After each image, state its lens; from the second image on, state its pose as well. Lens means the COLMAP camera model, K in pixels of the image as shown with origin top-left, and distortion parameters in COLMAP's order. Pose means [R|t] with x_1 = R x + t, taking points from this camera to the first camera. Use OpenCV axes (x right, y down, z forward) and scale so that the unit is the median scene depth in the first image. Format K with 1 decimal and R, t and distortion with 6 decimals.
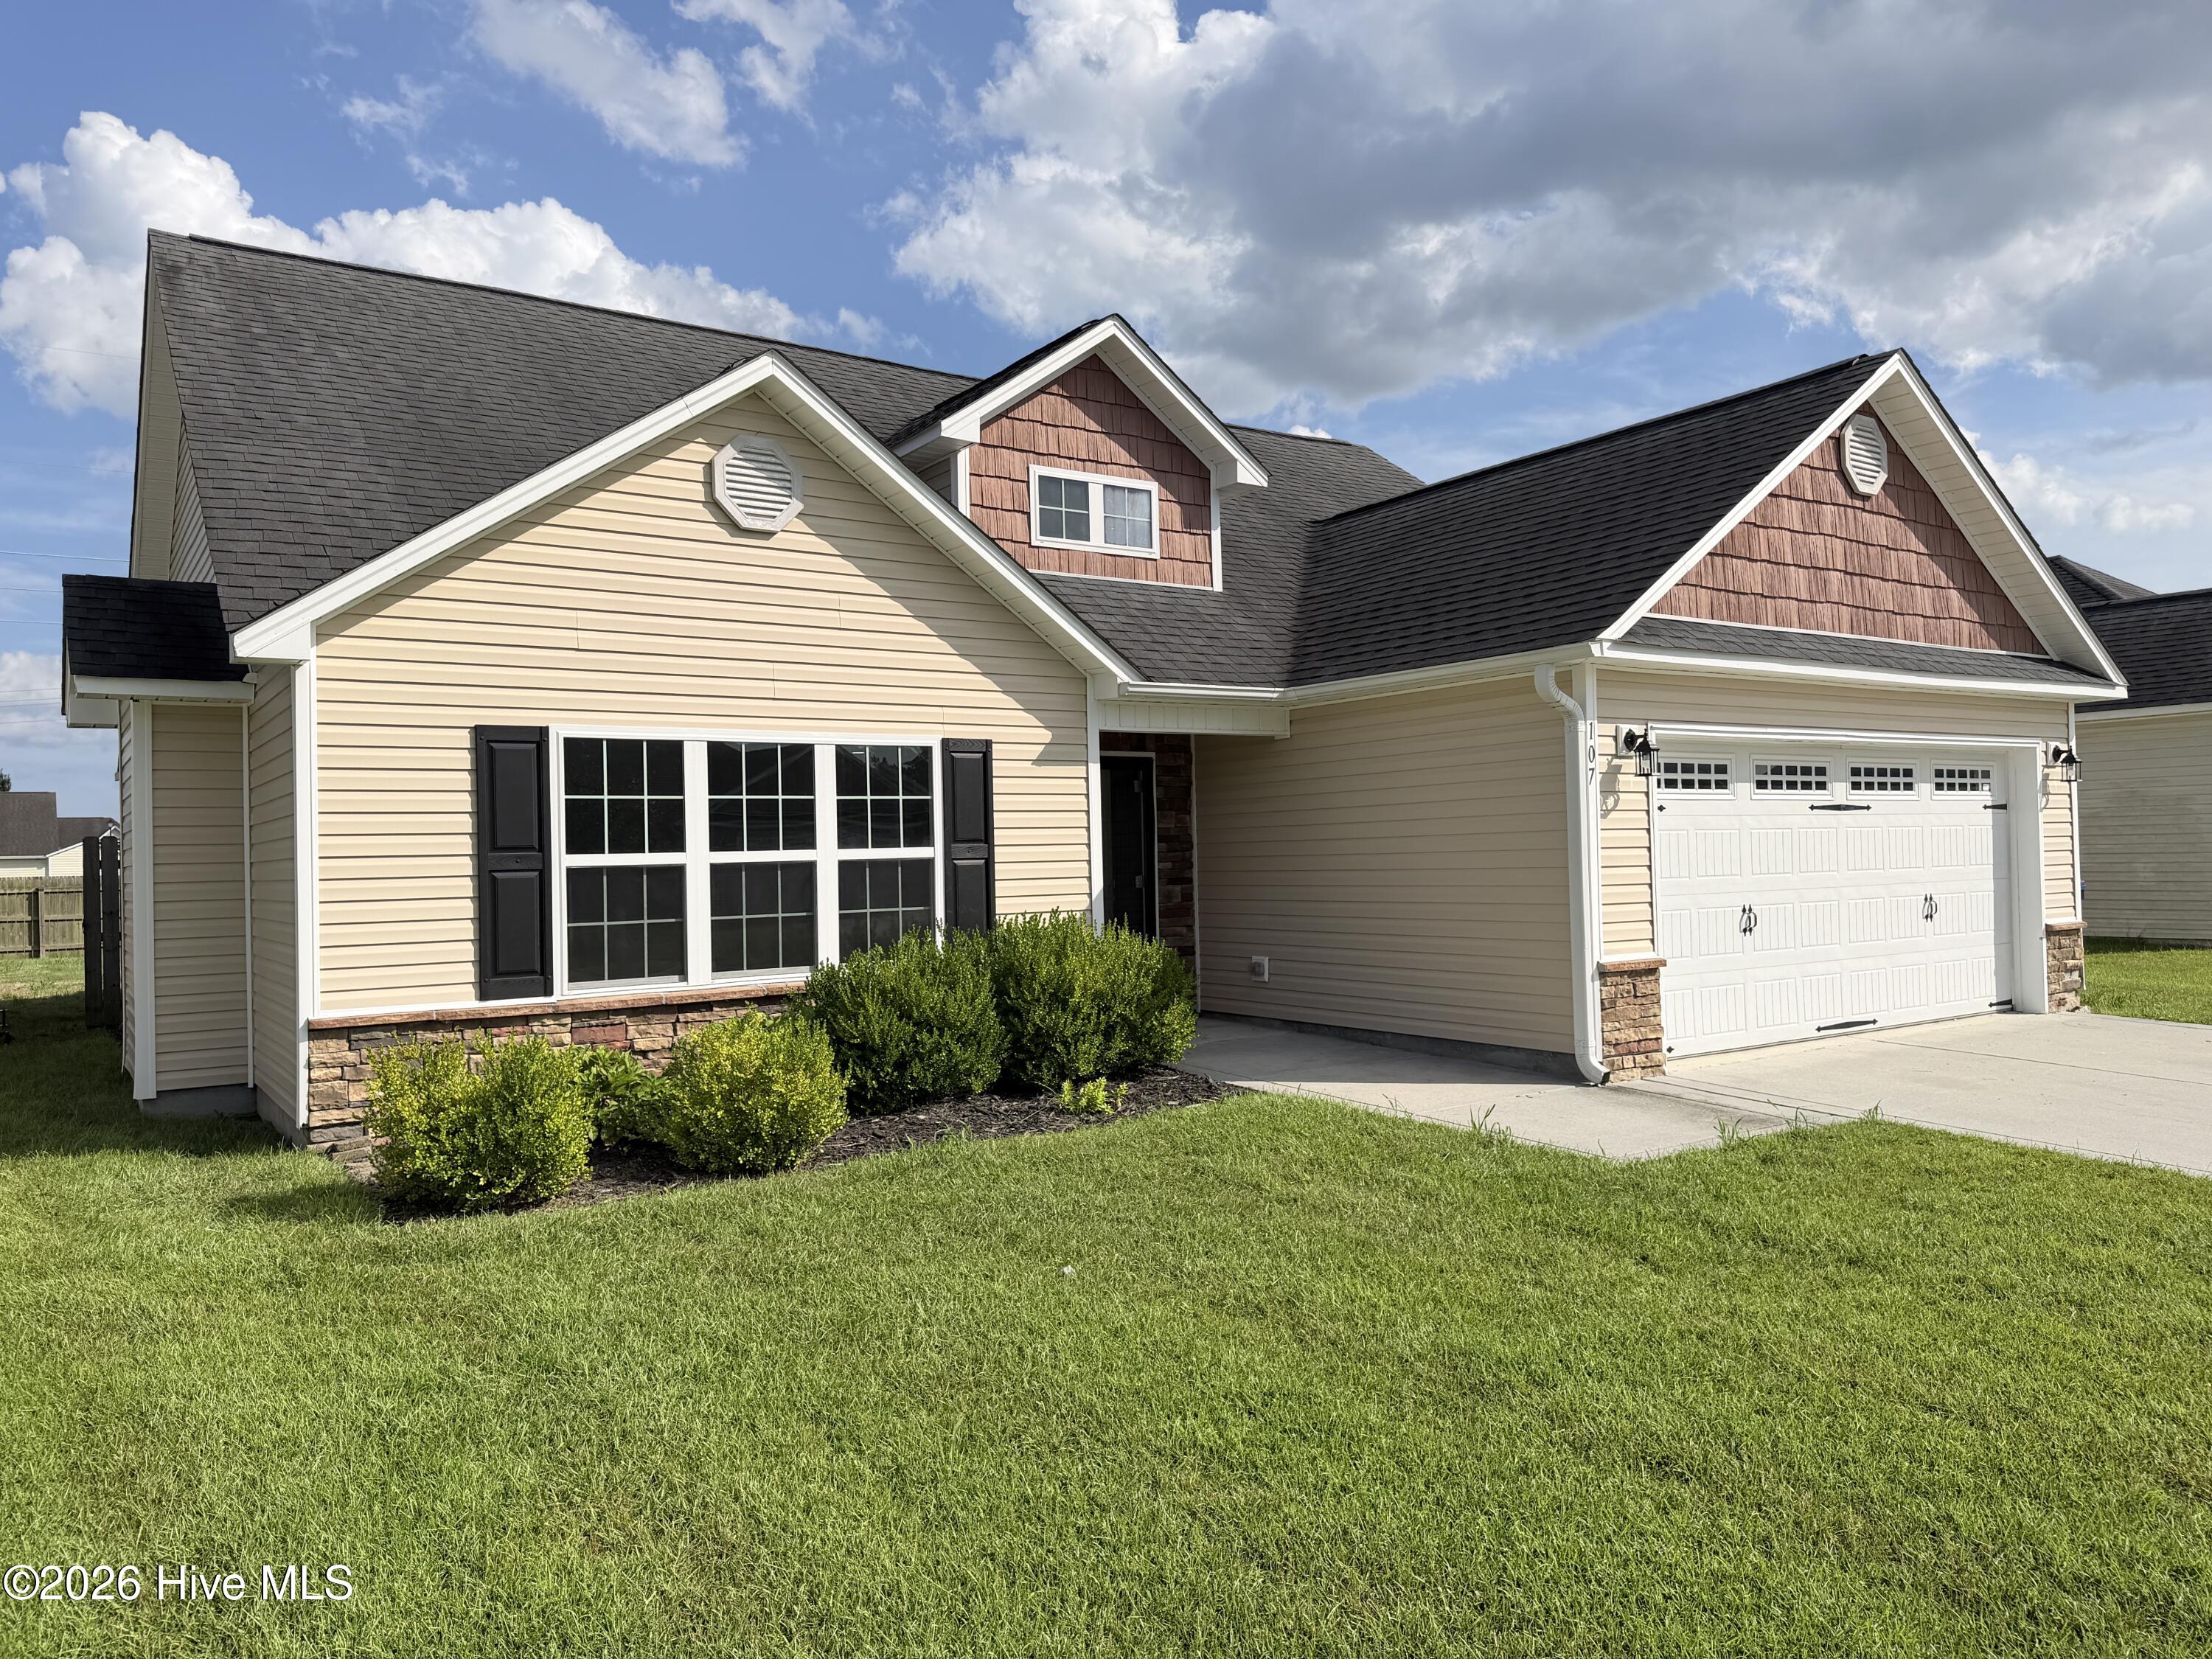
lens RADIAL K [[1560.2, 0, 1066.9], [0, 1560.2, 812.6], [0, 0, 1]] dist [0.071028, -0.064252]
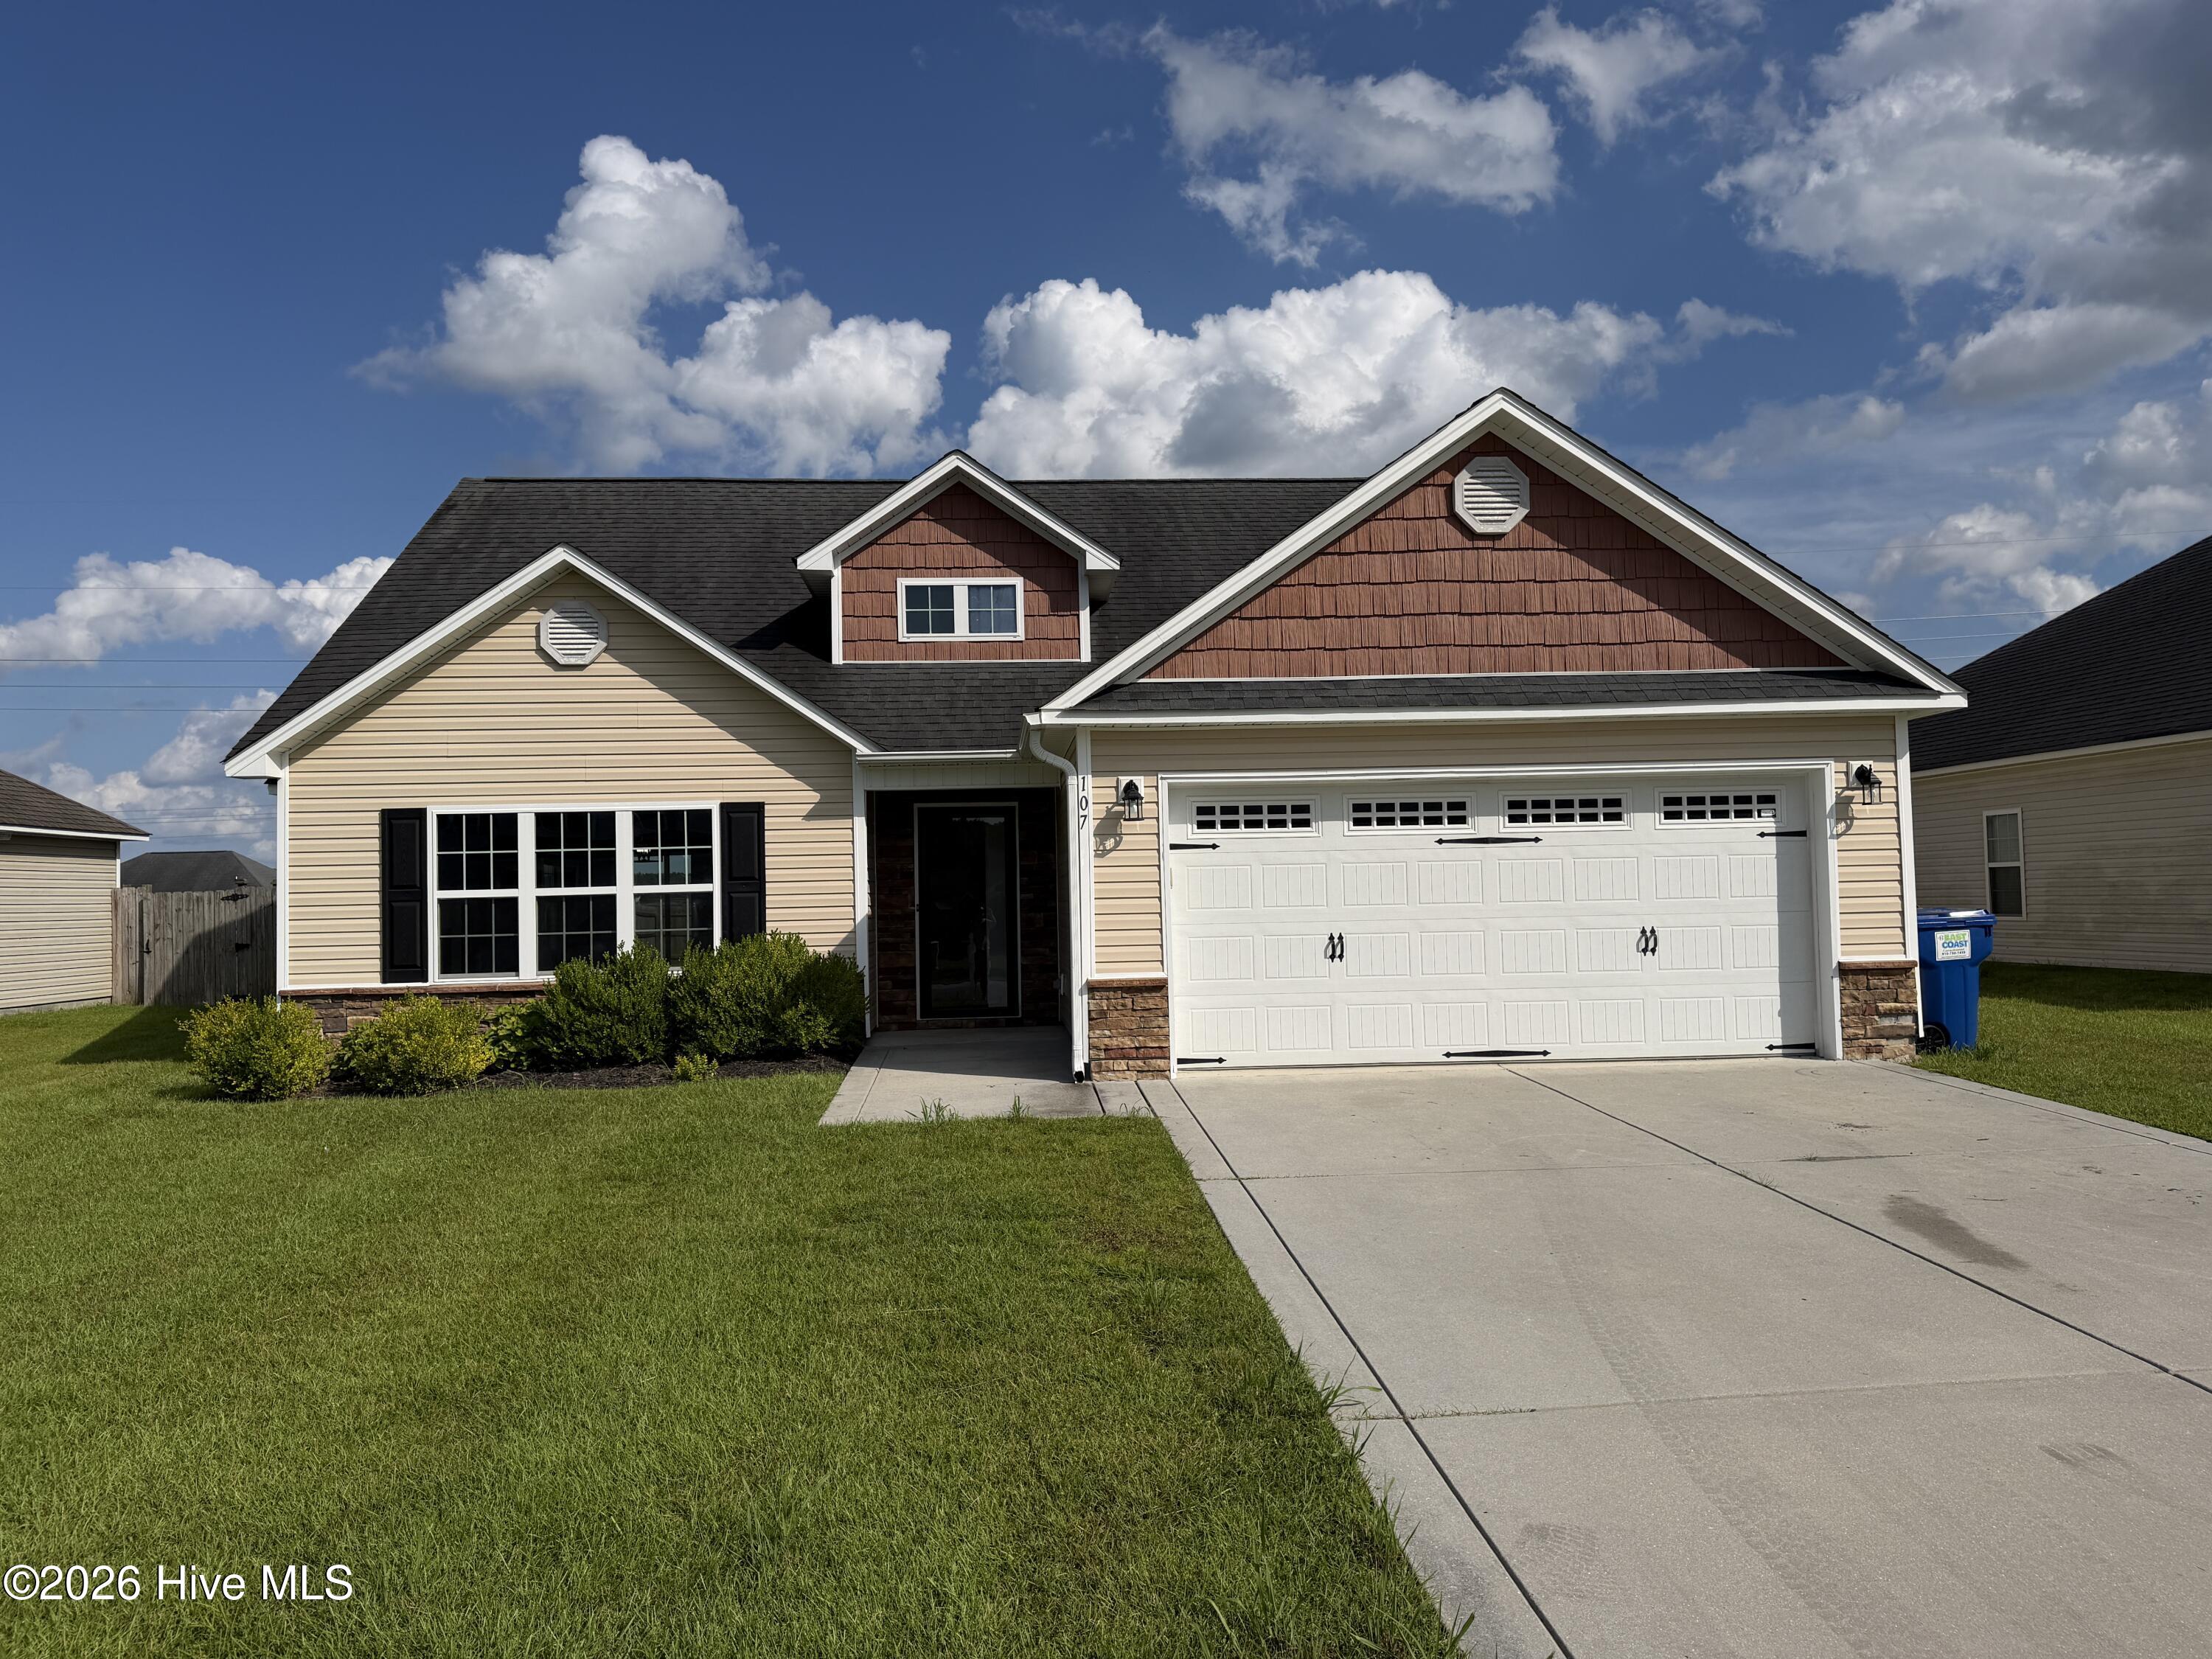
lens RADIAL K [[1560.2, 0, 1106.2], [0, 1560.2, 835.0], [0, 0, 1]] dist [0.071028, -0.064252]
pose [[0.860916, -0.019237, -0.508383, 0.905389], [0.017158, 0.999814, -0.008776, -0.002342], [0.508458, -0.001168, 0.861086, 0.002091]]
